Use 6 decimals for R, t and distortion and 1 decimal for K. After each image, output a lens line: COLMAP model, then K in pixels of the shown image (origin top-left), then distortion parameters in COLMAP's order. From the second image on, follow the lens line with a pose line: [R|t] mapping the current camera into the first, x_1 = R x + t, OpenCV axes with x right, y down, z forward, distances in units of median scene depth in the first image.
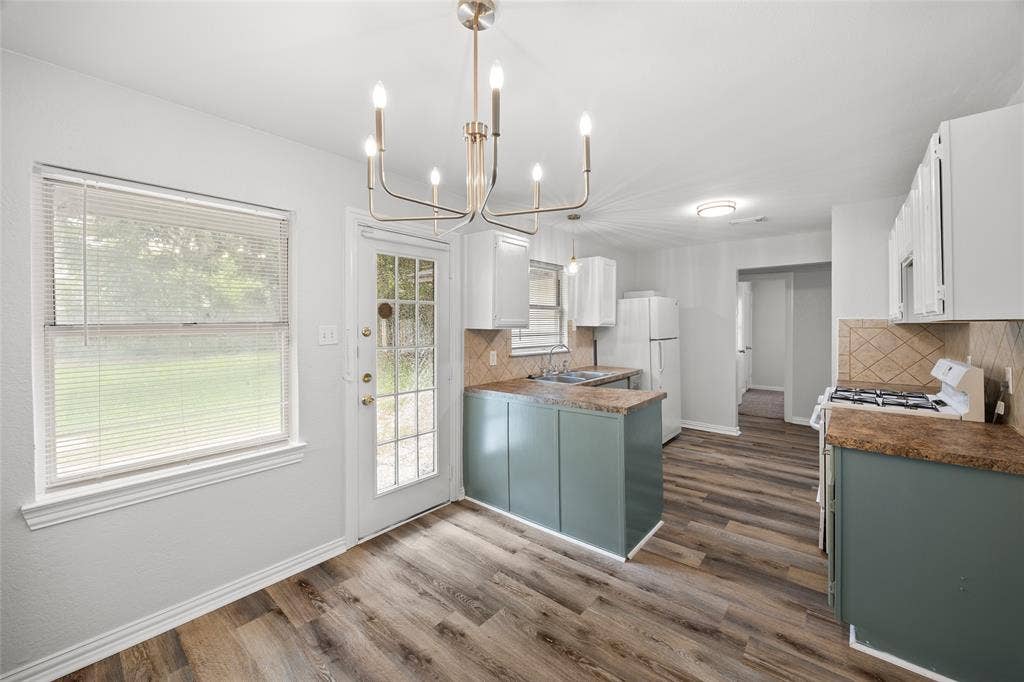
lens RADIAL K [[394.1, 0, 512.9], [0, 394.1, 335.2], [0, 0, 1]] dist [-0.000222, 0.000006]
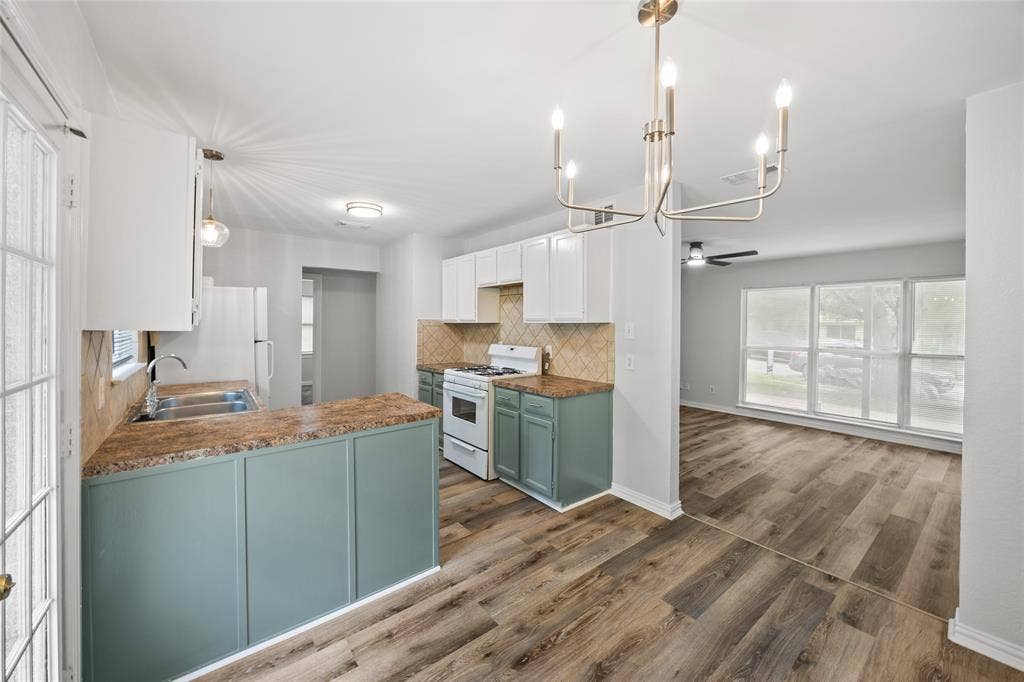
lens RADIAL K [[394.1, 0, 512.9], [0, 394.1, 335.2], [0, 0, 1]] dist [-0.000222, 0.000006]
pose [[0.189924, -0.024051, 0.981504, -0.680177], [0.017175, 0.999628, 0.021171, -0.017032], [-0.981649, 0.012837, 0.190266, 0.699038]]
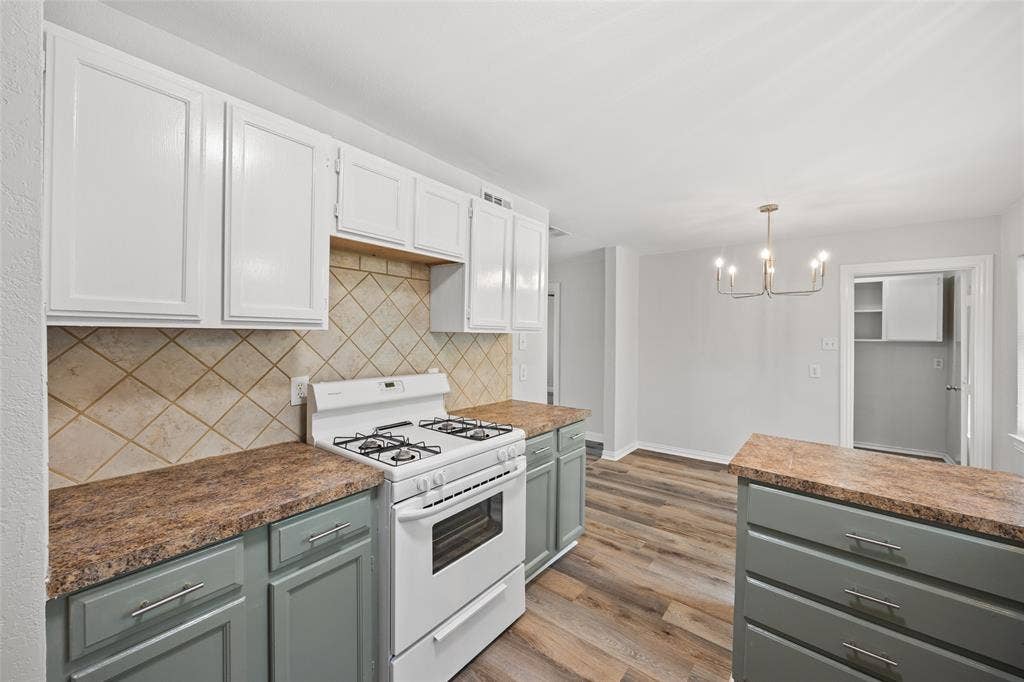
lens RADIAL K [[394.1, 0, 512.9], [0, 394.1, 335.2], [0, 0, 1]] dist [-0.000222, 0.000006]
pose [[-0.999261, -0.008577, -0.037479, 0.945858], [-0.009559, 0.999613, 0.026109, -0.056000], [0.037241, 0.026448, -0.998956, 2.027856]]
